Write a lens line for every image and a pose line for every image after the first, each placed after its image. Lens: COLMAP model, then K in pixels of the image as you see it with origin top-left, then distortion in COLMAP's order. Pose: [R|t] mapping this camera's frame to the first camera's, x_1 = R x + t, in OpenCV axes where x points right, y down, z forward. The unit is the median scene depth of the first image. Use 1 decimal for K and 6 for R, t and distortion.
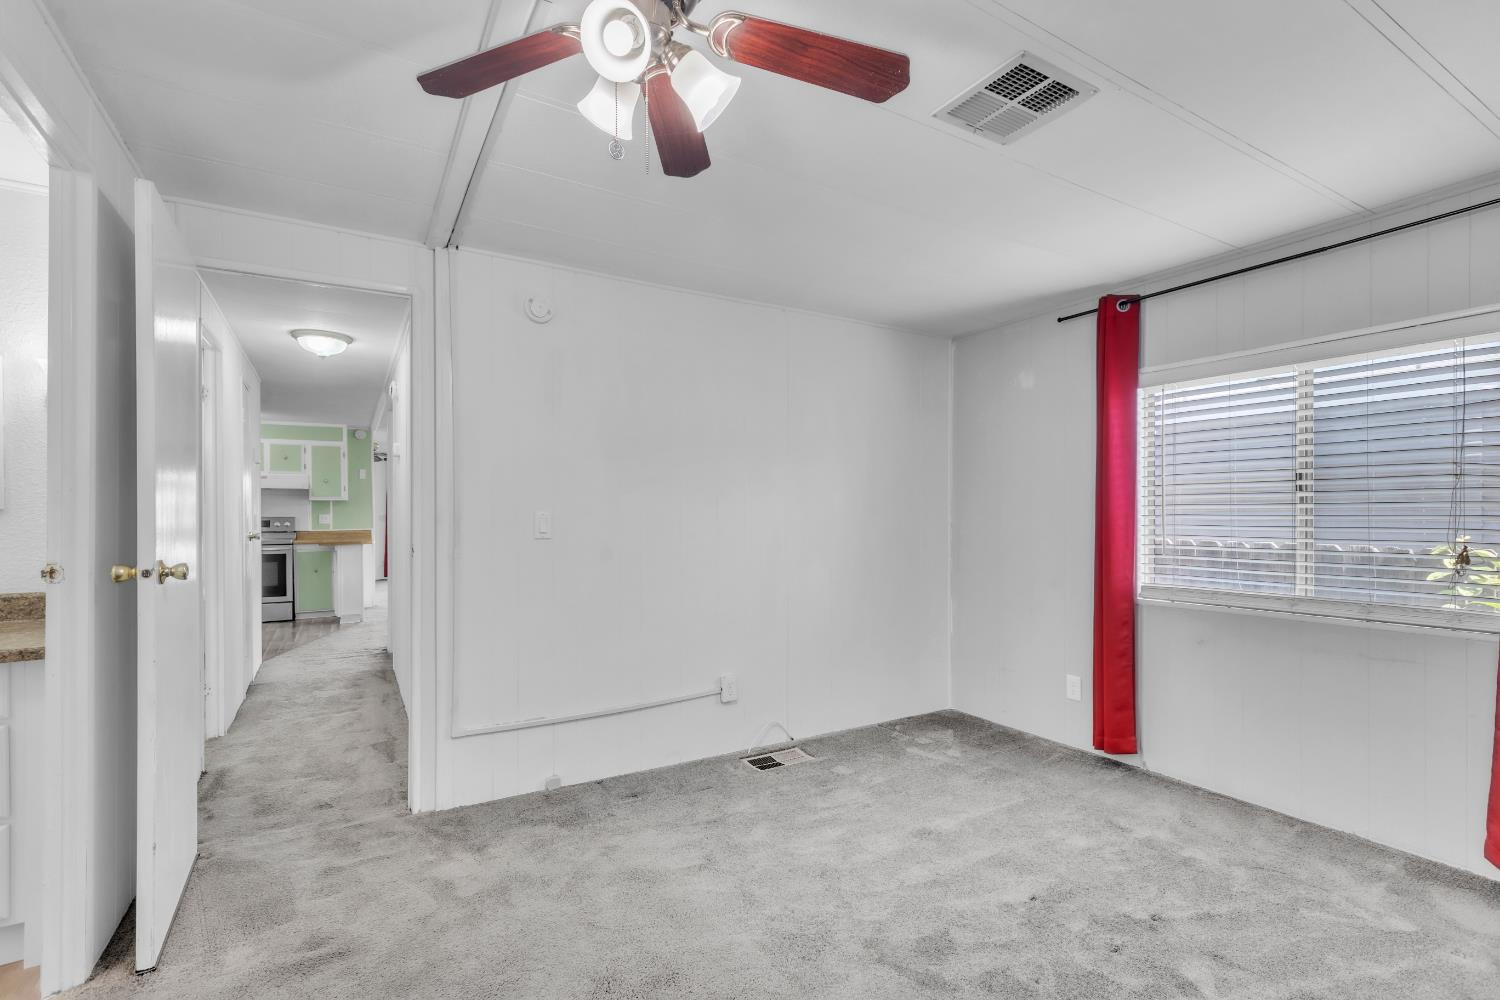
lens RADIAL K [[687.1, 0, 735.0], [0, 687.1, 514.8], [0, 0, 1]] dist [0.003140, -0.000507]
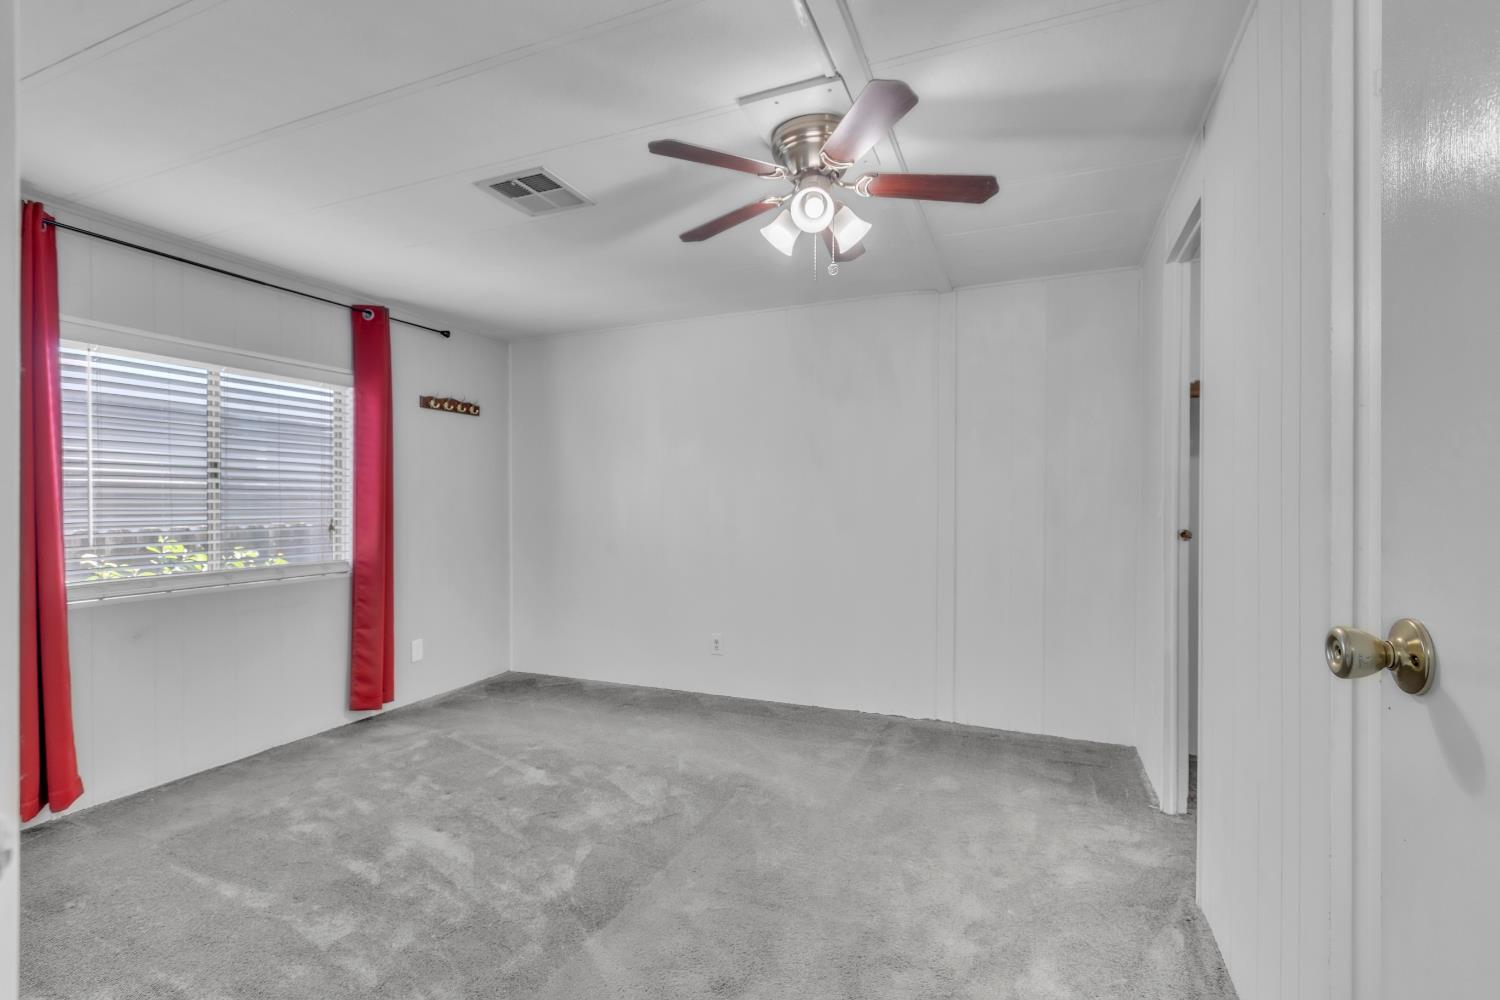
lens RADIAL K [[687.1, 0, 738.5], [0, 687.1, 499.5], [0, 0, 1]] dist [0.003140, -0.000507]
pose [[-0.600014, 0.002590, 0.799986, -0.605506], [-0.002537, 0.999984, -0.005140, 0.004660], [-0.799986, -0.005114, -0.599997, 1.001947]]
